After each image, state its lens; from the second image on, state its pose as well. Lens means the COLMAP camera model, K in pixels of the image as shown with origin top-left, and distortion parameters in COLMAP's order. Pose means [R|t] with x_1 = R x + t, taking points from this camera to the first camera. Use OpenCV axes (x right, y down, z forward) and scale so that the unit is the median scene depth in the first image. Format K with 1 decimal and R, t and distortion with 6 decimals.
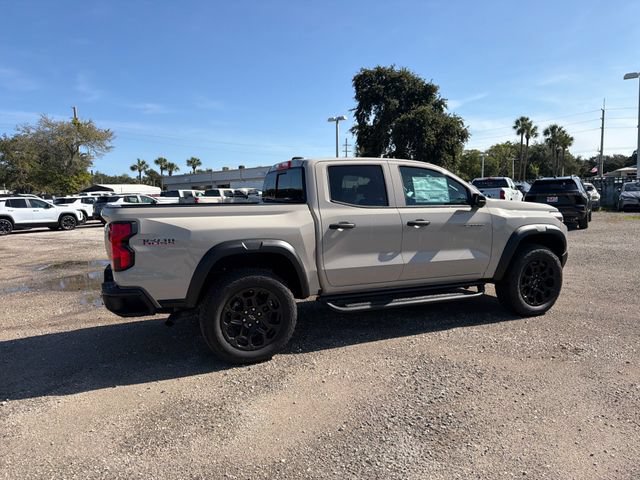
lens RADIAL K [[447.1, 0, 312.4], [0, 447.1, 240.3], [0, 0, 1]] dist [0.080076, -0.097842]
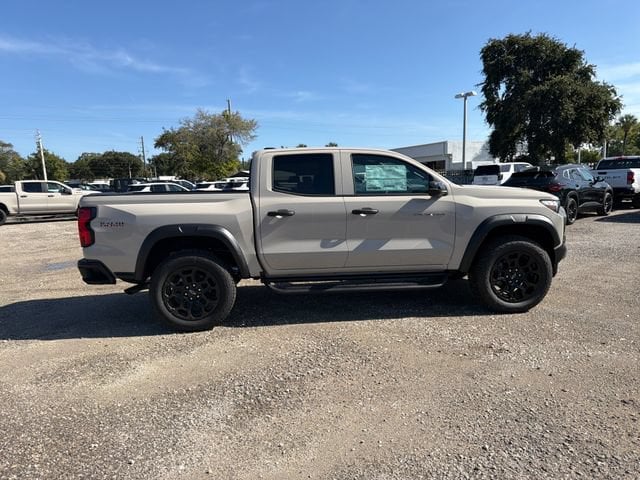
lens RADIAL K [[450.4, 0, 313.3], [0, 450.4, 240.1], [0, 0, 1]] dist [0.045437, -0.052945]
pose [[0.952317, 0.032605, -0.303362, 0.403160], [-0.021485, 0.998972, 0.039924, -0.011139], [0.304352, -0.031503, 0.952039, -0.000605]]
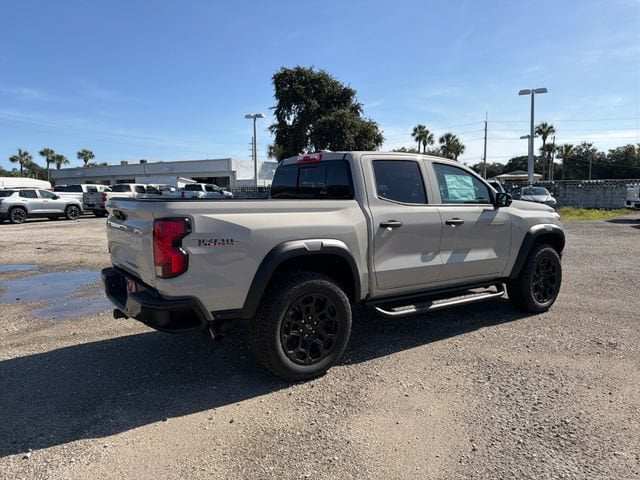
lens RADIAL K [[447.1, 0, 312.4], [0, 447.1, 240.3], [0, 0, 1]] dist [0.080076, -0.097842]
pose [[0.977143, -0.003309, 0.212558, -0.252257], [0.003169, 0.999994, 0.000998, -0.000574], [-0.212560, -0.000302, 0.977148, 0.104614]]
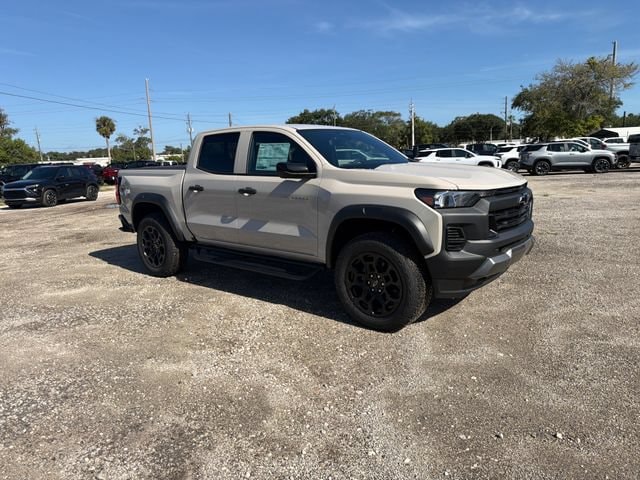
lens RADIAL K [[447.1, 0, 312.4], [0, 447.1, 240.3], [0, 0, 1]] dist [0.080076, -0.097842]
pose [[0.467808, 0.165790, -0.868141, 1.112194], [-0.061798, 0.985981, 0.154993, -0.087454], [0.881667, -0.018857, 0.471496, 0.604269]]
